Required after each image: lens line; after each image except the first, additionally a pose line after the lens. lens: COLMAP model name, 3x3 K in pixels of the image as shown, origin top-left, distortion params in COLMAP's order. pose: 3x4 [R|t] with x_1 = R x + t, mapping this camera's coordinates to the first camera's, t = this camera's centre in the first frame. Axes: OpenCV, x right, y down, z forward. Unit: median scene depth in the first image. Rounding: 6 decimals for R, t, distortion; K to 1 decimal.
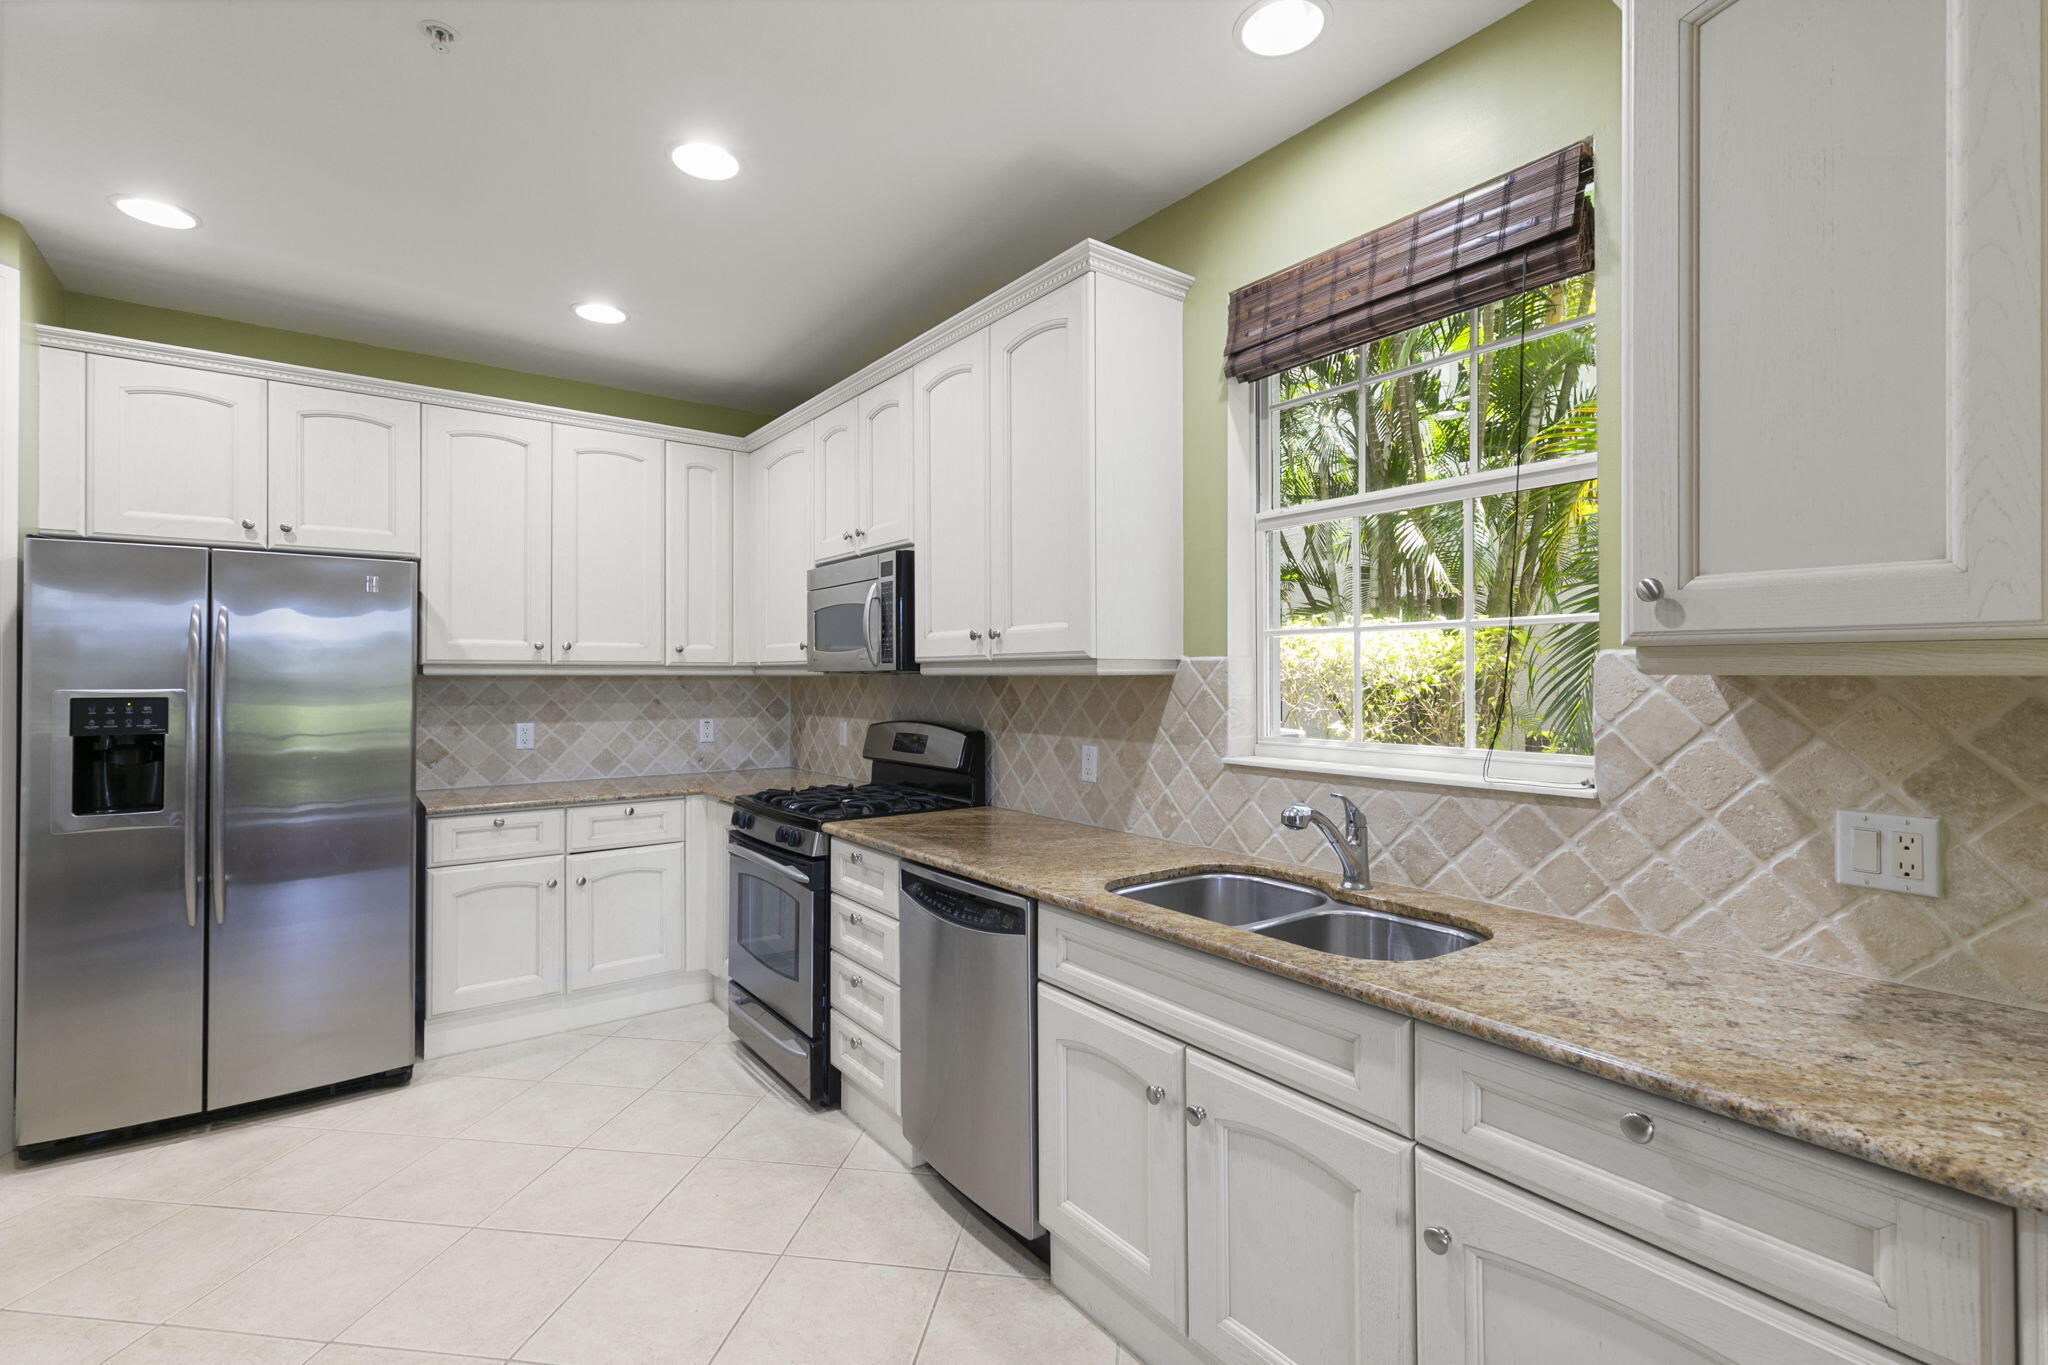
lens RADIAL K [[921.2, 0, 1026.9], [0, 921.2, 668.2], [0, 0, 1]] dist [0.010393, -0.000823]
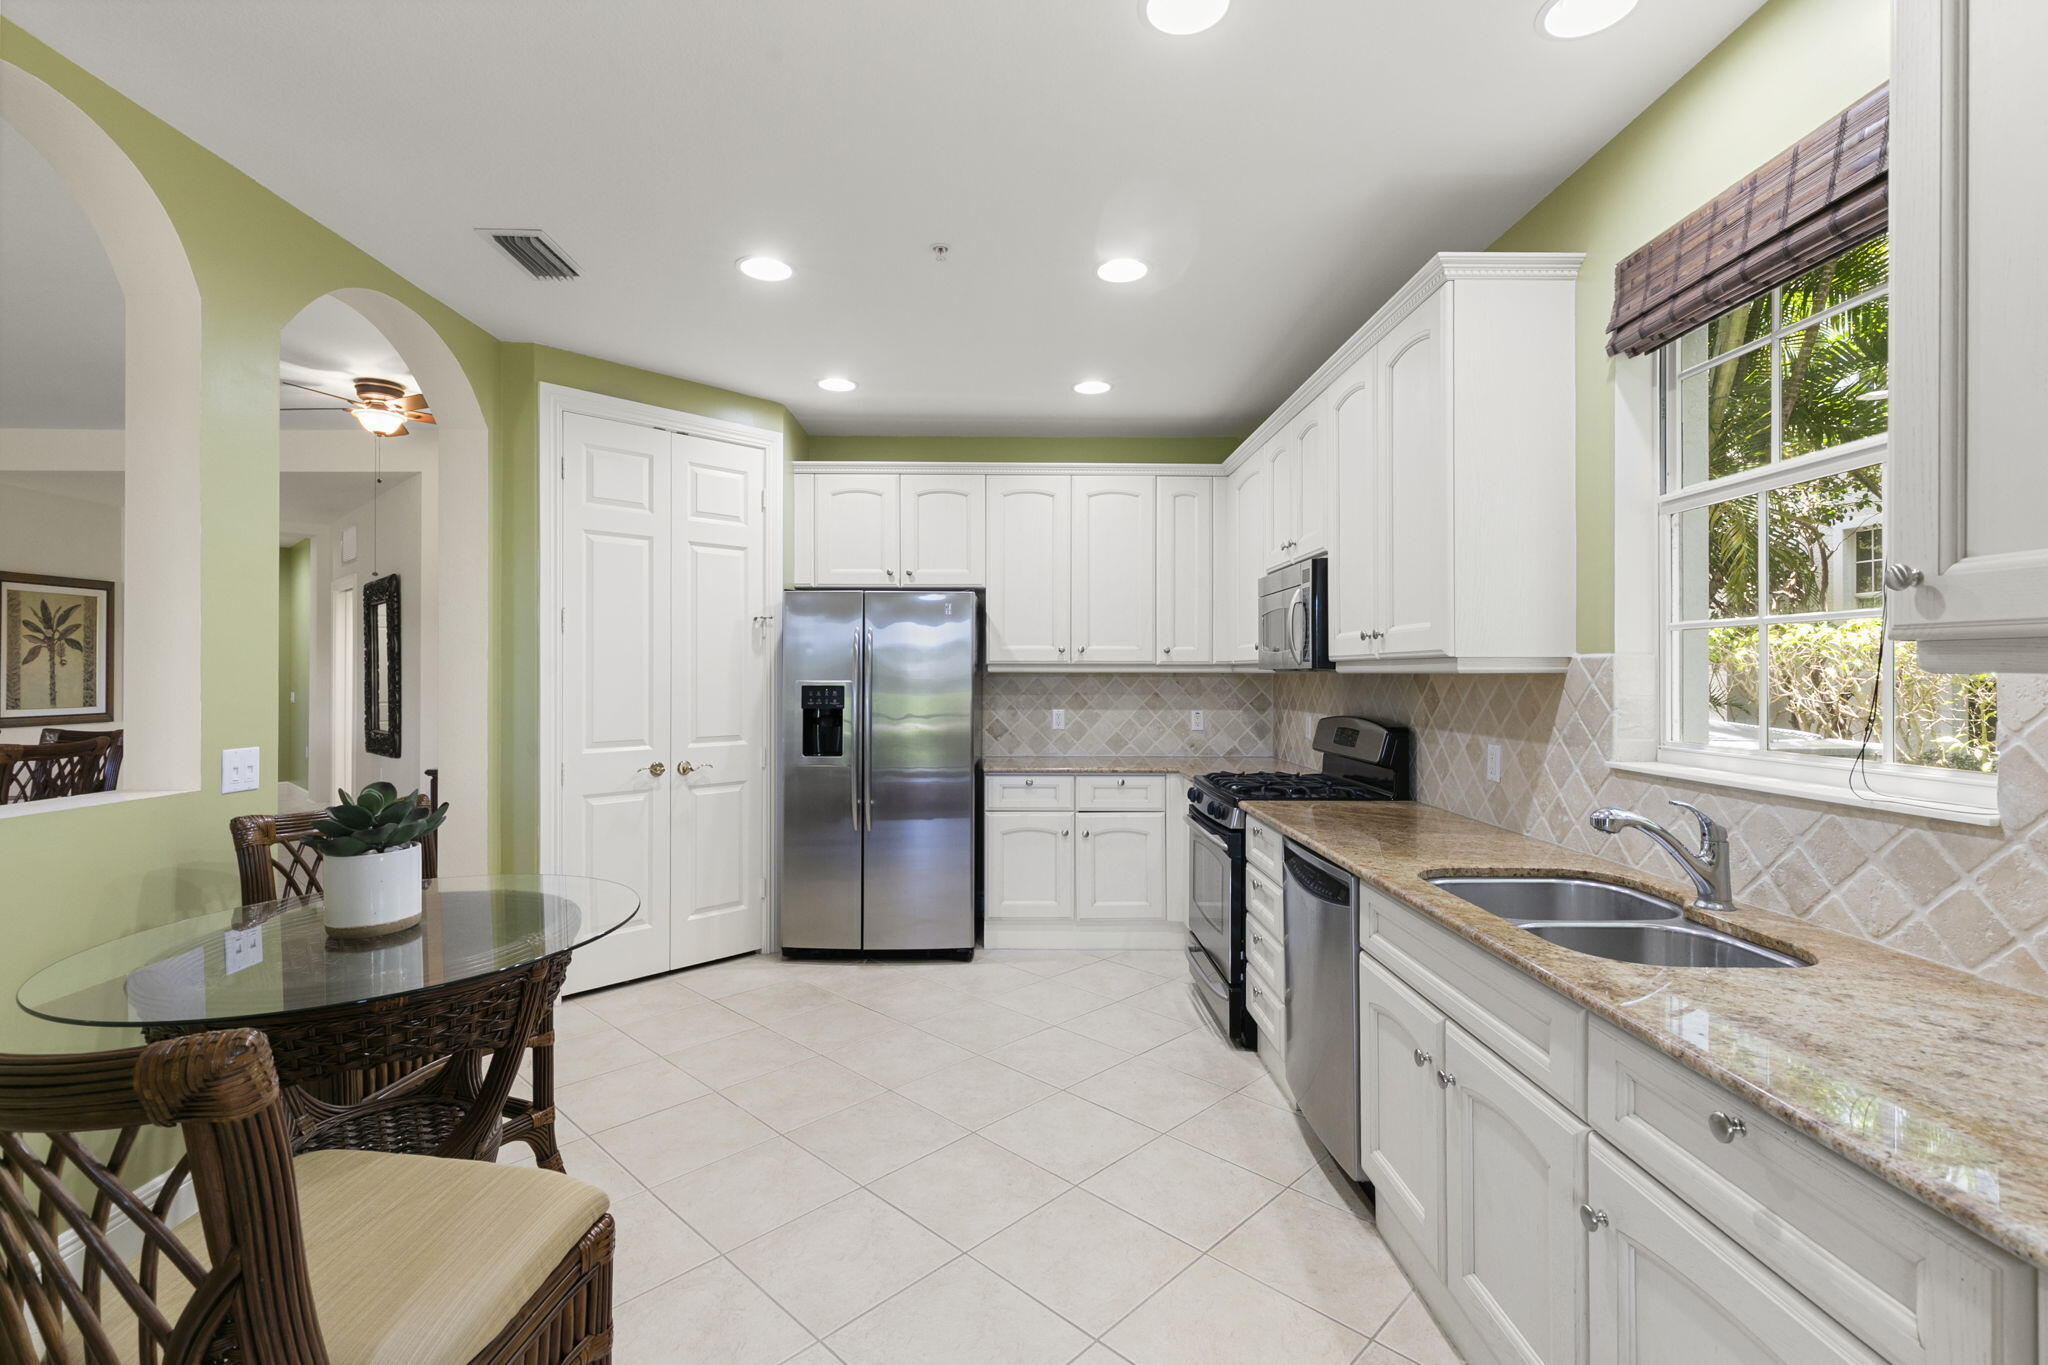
lens RADIAL K [[921.2, 0, 1026.9], [0, 921.2, 668.2], [0, 0, 1]] dist [0.010393, -0.000823]
pose [[0.810686, -0.001002, -0.585480, 0.263449], [0.002587, 0.999995, 0.001871, -0.000963], [0.585475, -0.003032, 0.810685, -0.102287]]
